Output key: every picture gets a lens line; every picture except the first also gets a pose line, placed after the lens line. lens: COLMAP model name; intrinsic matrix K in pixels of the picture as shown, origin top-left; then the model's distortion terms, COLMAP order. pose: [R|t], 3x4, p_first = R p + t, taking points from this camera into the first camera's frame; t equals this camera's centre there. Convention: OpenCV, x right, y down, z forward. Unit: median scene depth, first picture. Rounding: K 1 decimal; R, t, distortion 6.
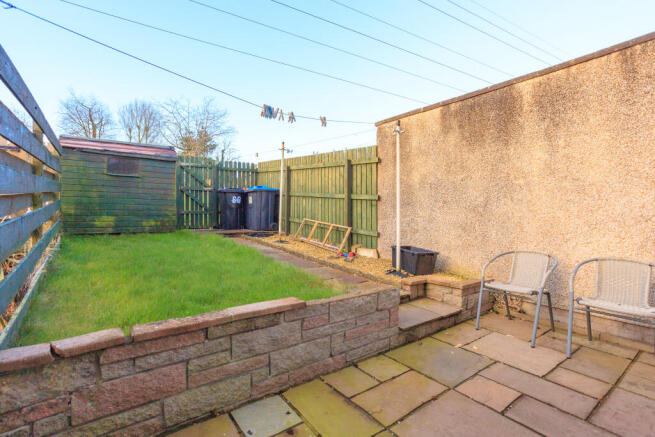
lens RADIAL K [[320.1, 0, 324.2], [0, 320.1, 217.8], [0, 0, 1]] dist [-0.025092, 0.010367]
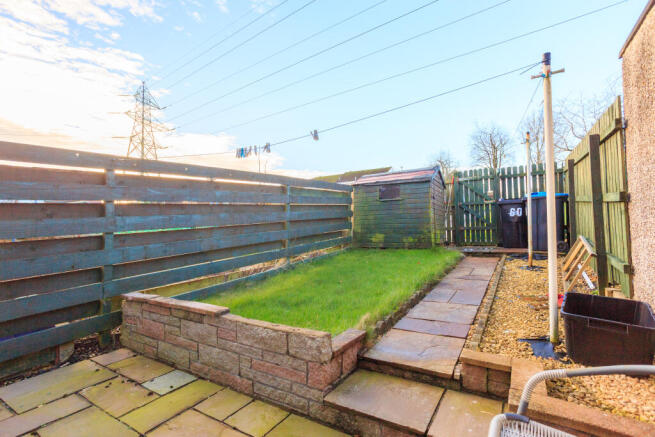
lens RADIAL K [[320.1, 0, 325.4], [0, 320.1, 218.0], [0, 0, 1]] dist [-0.025092, 0.010367]
pose [[0.342595, -0.047709, -0.938271, 0.441812], [0.007175, 0.998814, -0.048167, -0.008140], [0.939456, 0.009770, 0.342531, 0.363377]]
